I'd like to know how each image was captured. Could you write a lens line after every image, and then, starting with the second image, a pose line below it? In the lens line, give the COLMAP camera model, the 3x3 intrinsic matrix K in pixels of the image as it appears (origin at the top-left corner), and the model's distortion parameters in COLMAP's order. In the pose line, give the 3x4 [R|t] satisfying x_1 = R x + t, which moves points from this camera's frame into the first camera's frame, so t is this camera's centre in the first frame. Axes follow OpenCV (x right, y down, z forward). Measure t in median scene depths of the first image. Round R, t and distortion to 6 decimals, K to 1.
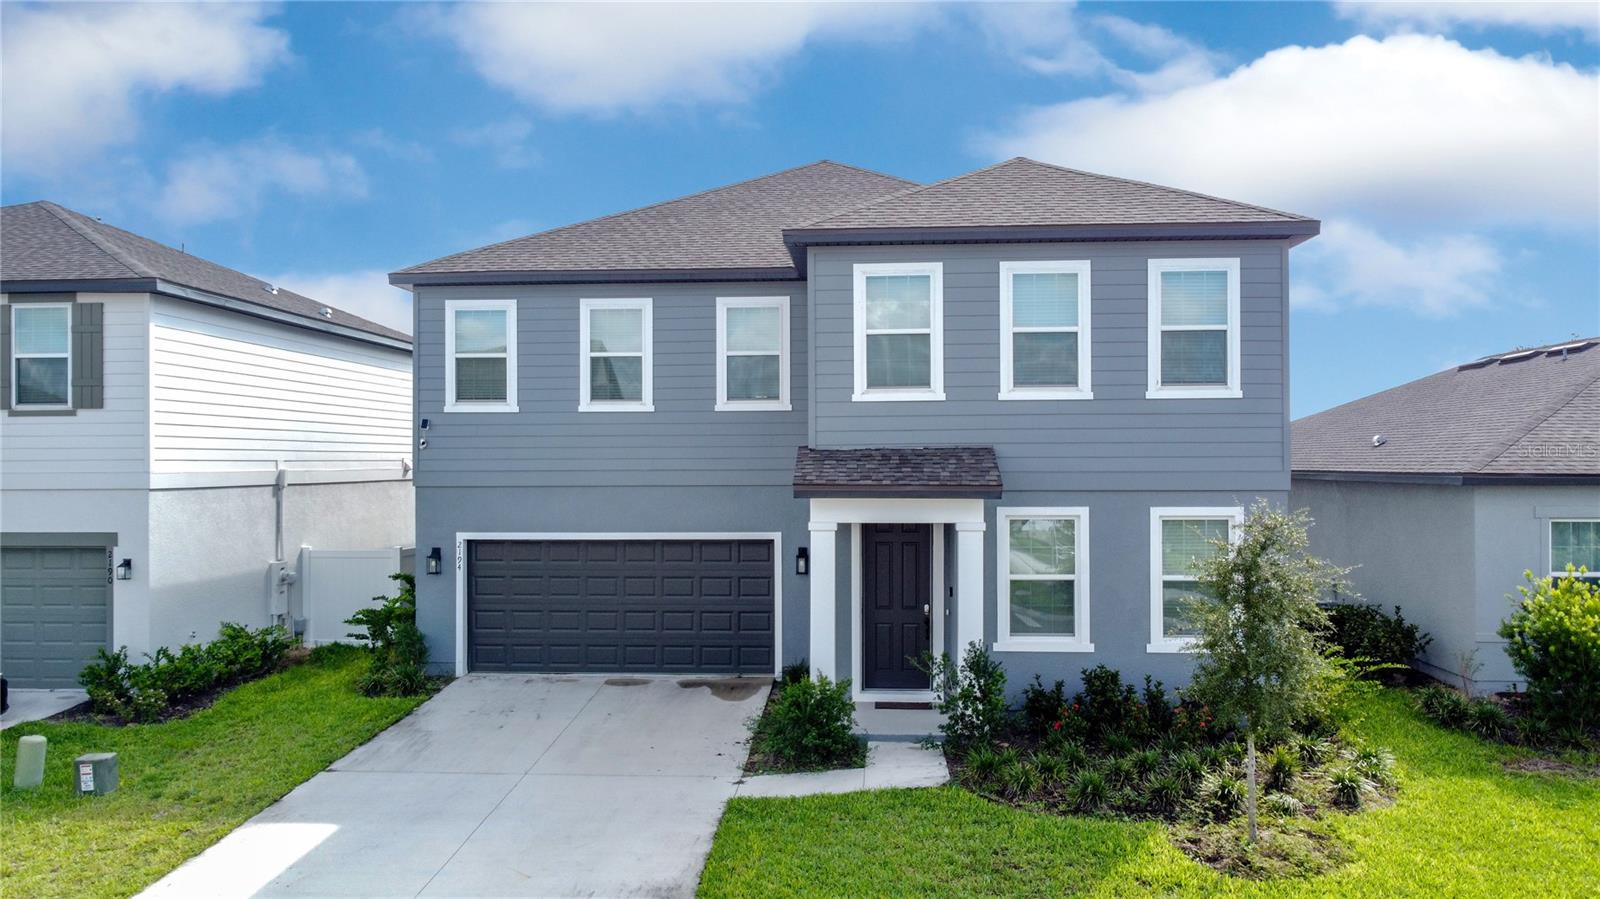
lens RADIAL K [[1213.4, 0, 800.0], [0, 1213.4, 449.5], [0, 0, 1]] dist [-0.007642, -0.008952]
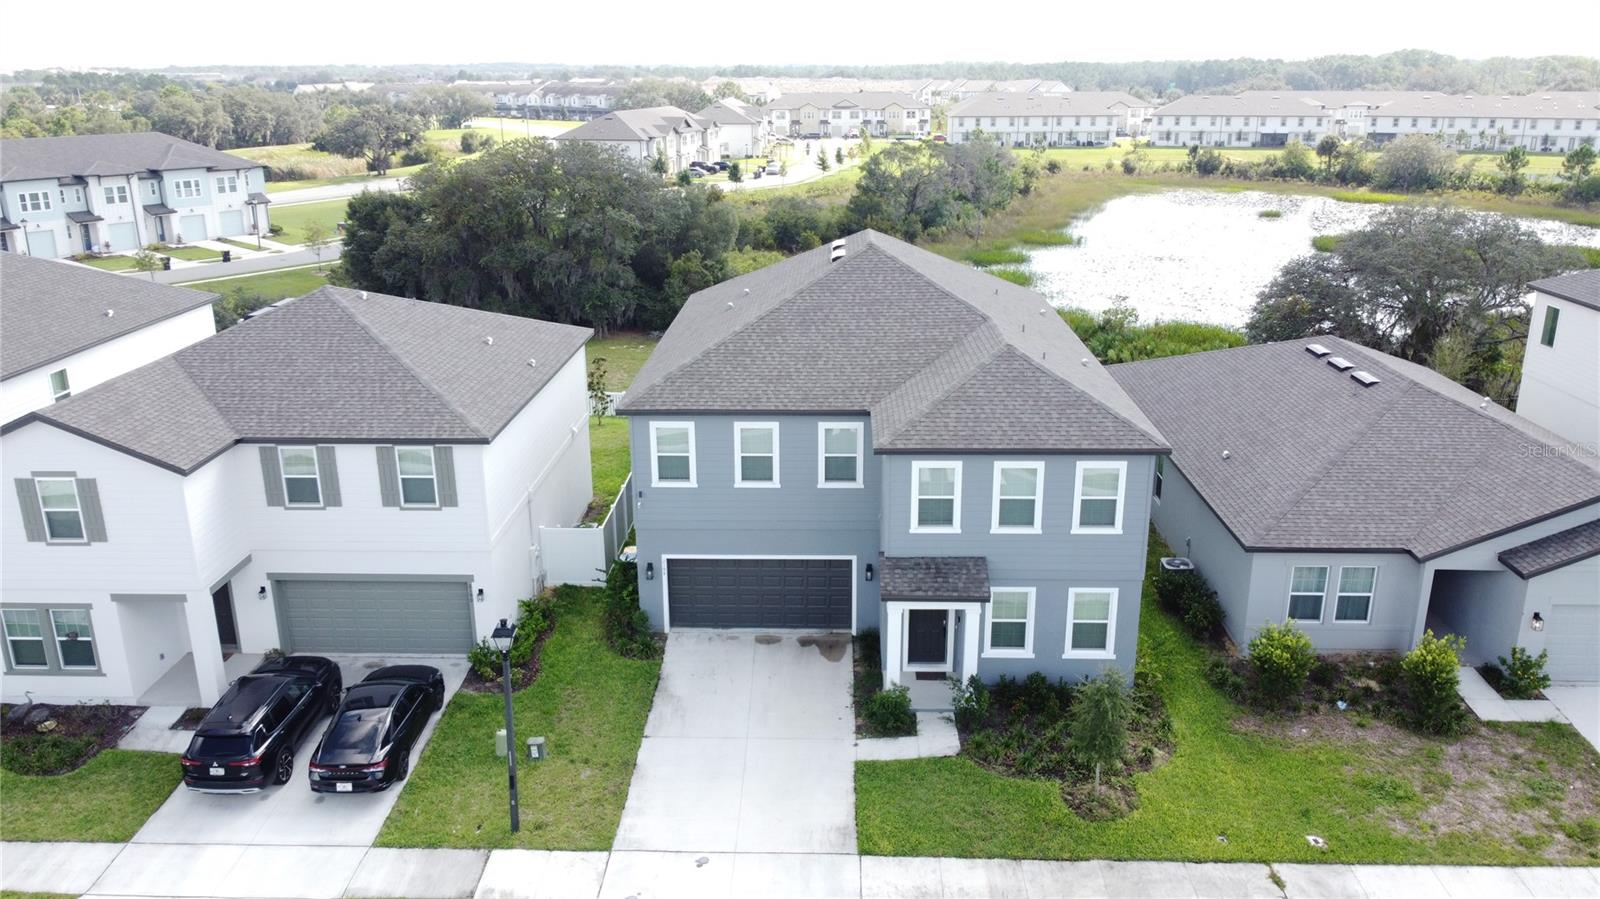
lens RADIAL K [[1209.2, 0, 800.0], [0, 1209.2, 449.5], [0, 0, 1]] dist [-0.004184, -0.001273]
pose [[0.999498, -0.012463, 0.029133, -0.171613], [0.002915, 0.951673, 0.307100, -0.714665], [-0.031552, -0.306861, 0.951231, -0.673538]]
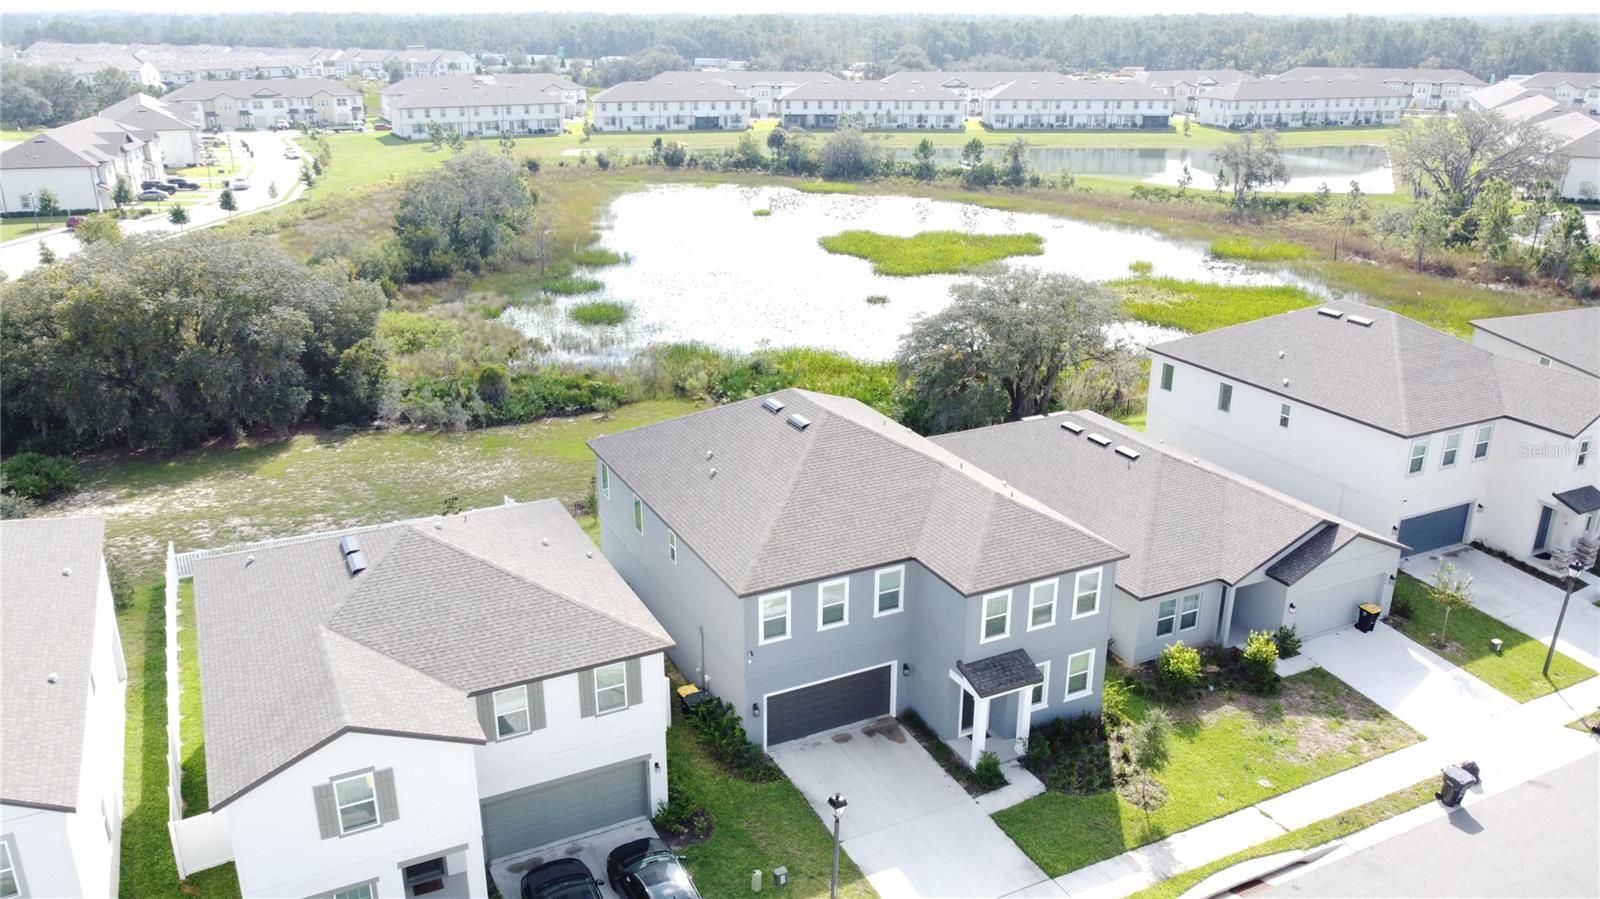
lens RADIAL K [[1213.4, 0, 800.0], [0, 1213.4, 449.5], [0, 0, 1]] dist [-0.007642, -0.008952]
pose [[0.862062, -0.166836, 0.478555, -1.427616], [-0.009186, 0.938964, 0.343893, -1.292522], [-0.506719, -0.300853, 0.807913, -0.733507]]
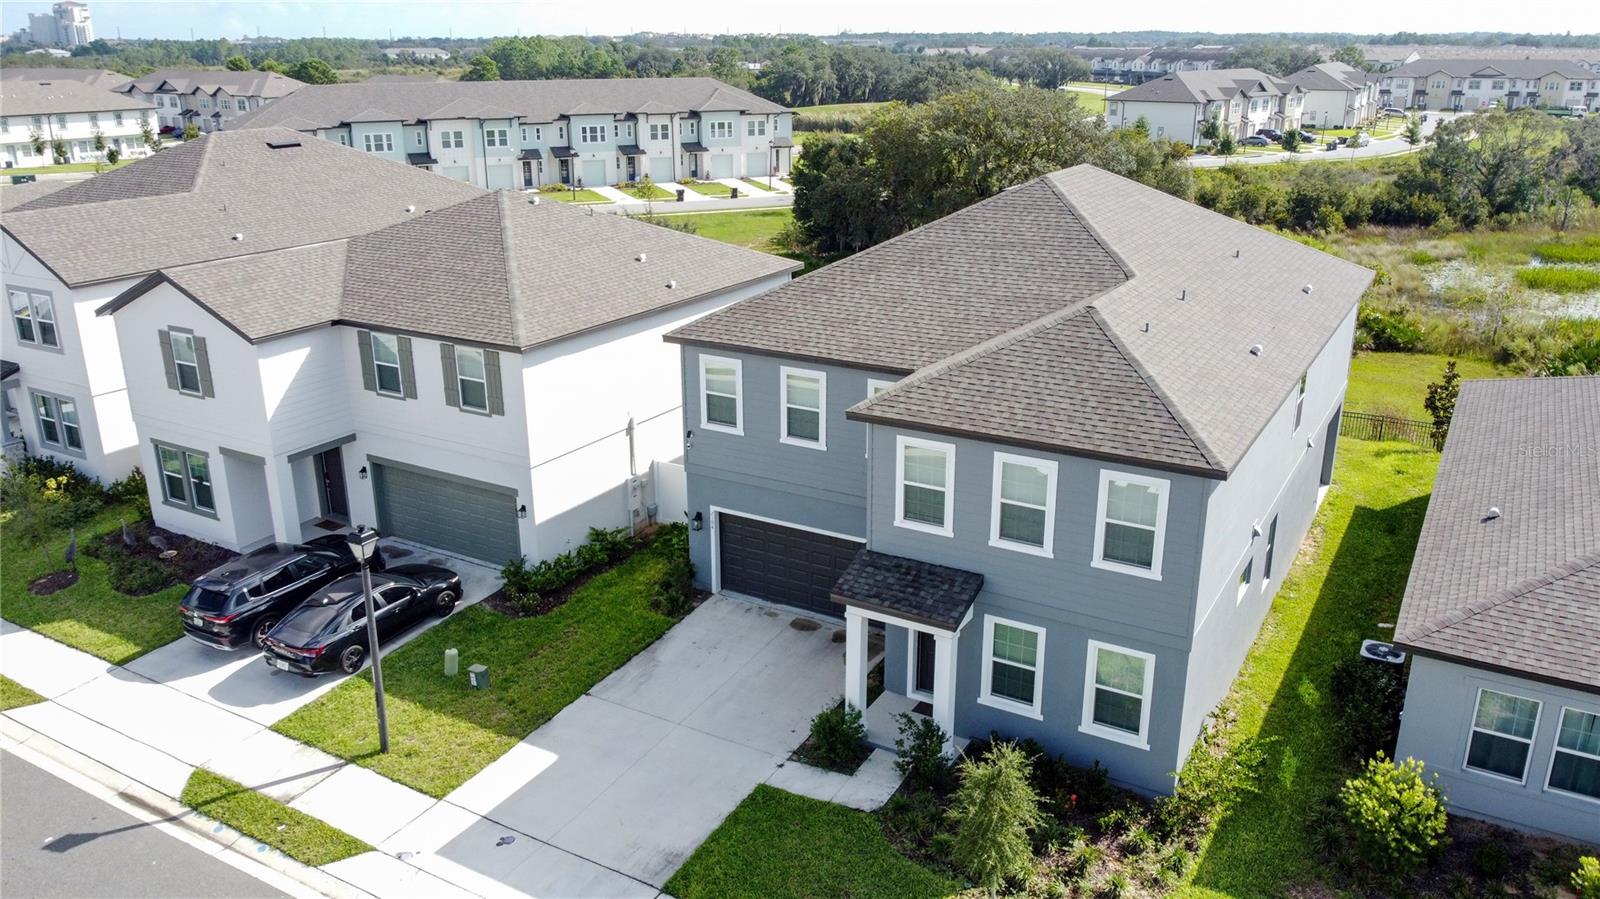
lens RADIAL K [[1209.6, 0, 805.2], [0, 1209.6, 453.1], [0, 0, 1]] dist [-0.002523, 0.001552]
pose [[0.894782, 0.144510, -0.422472, 0.543022], [0.003146, 0.944114, 0.329605, -0.594379], [0.446493, -0.296254, 0.844321, -0.229632]]
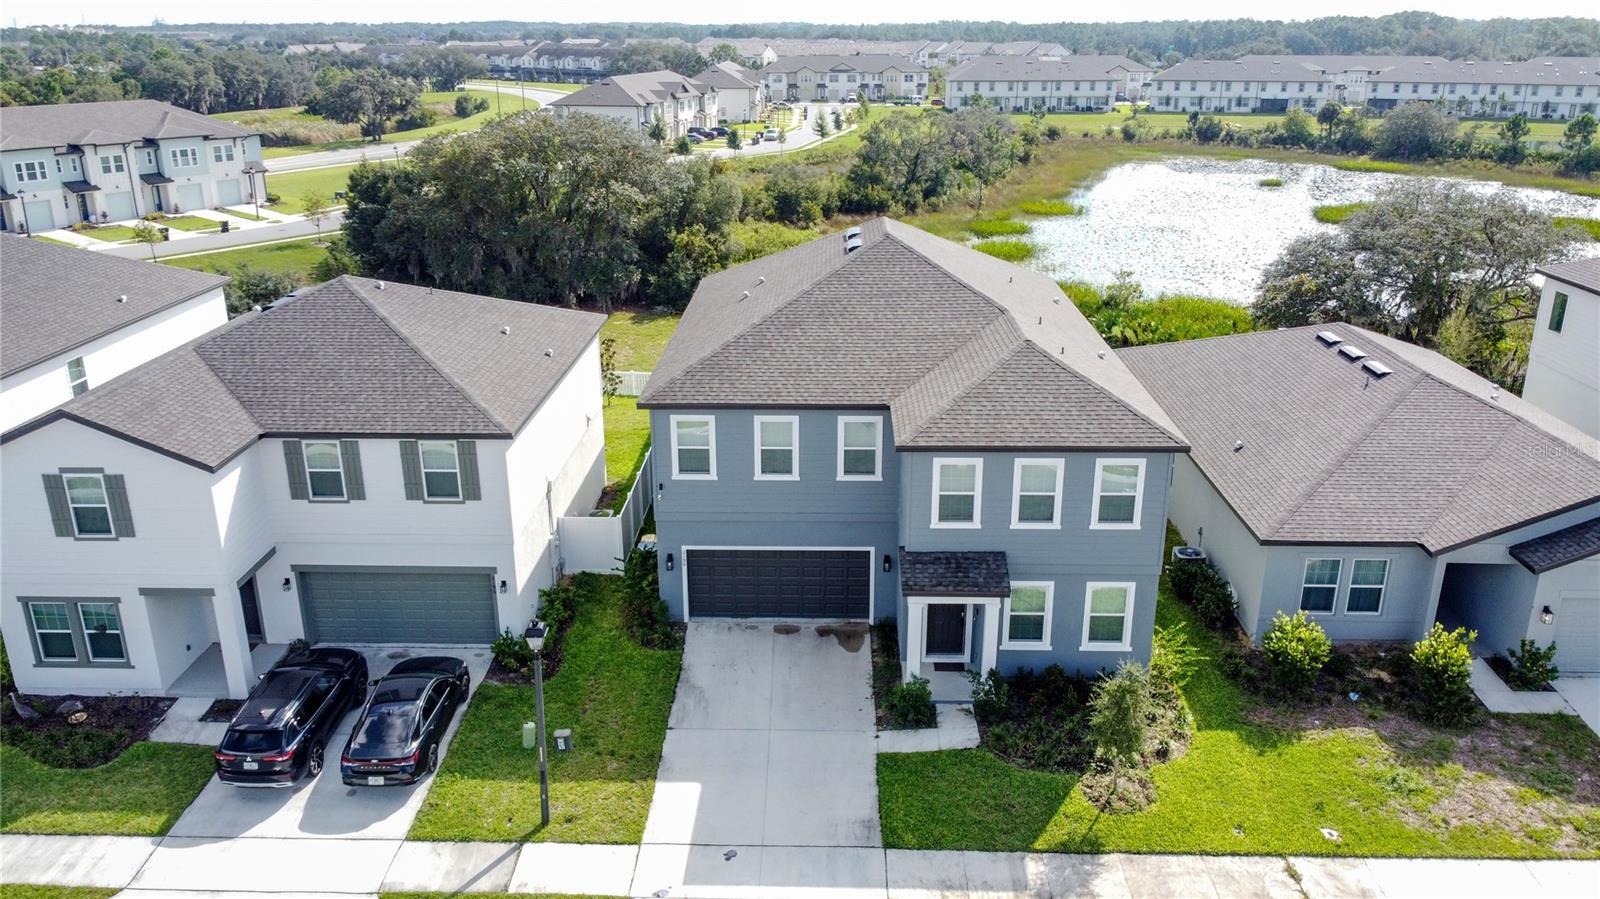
lens RADIAL K [[1209.2, 0, 800.0], [0, 1209.2, 449.5], [0, 0, 1]] dist [-0.004184, -0.001273]
pose [[0.999353, -0.012733, 0.033630, -0.213489], [0.000696, 0.941888, 0.335926, -0.766836], [-0.035953, -0.335686, 0.941288, -0.671376]]
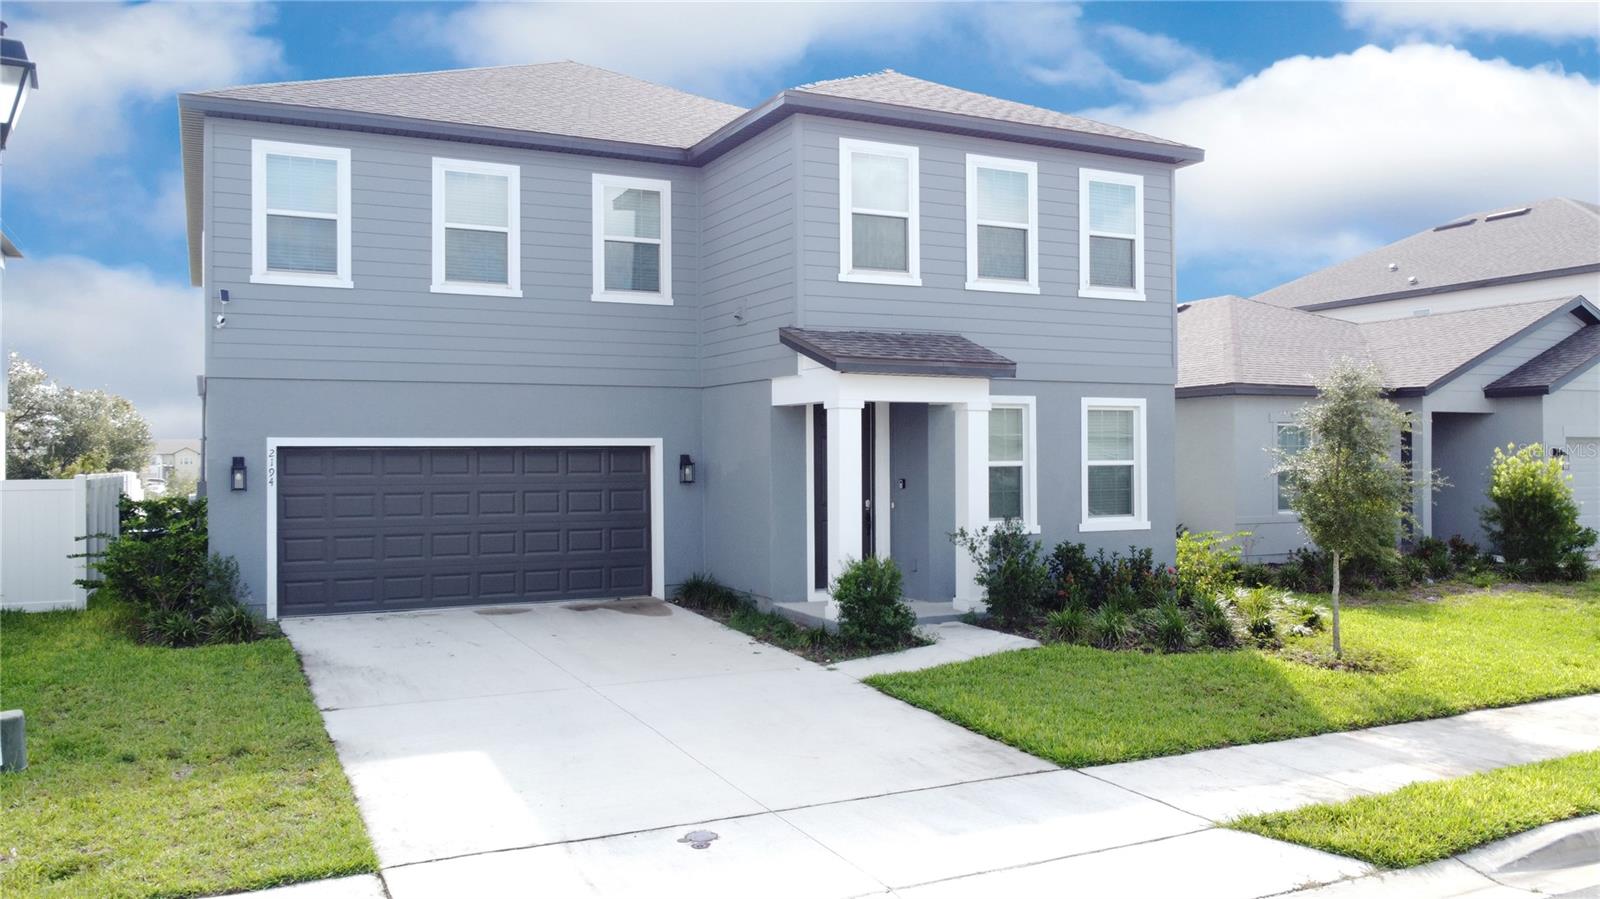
lens RADIAL K [[1213.4, 0, 800.0], [0, 1213.4, 449.5], [0, 0, 1]] dist [-0.007642, -0.008952]
pose [[0.864652, 0.002088, 0.502367, -0.464928], [-0.000603, 0.999995, -0.003118, 0.096299], [-0.502371, 0.002393, 0.864649, 0.189763]]
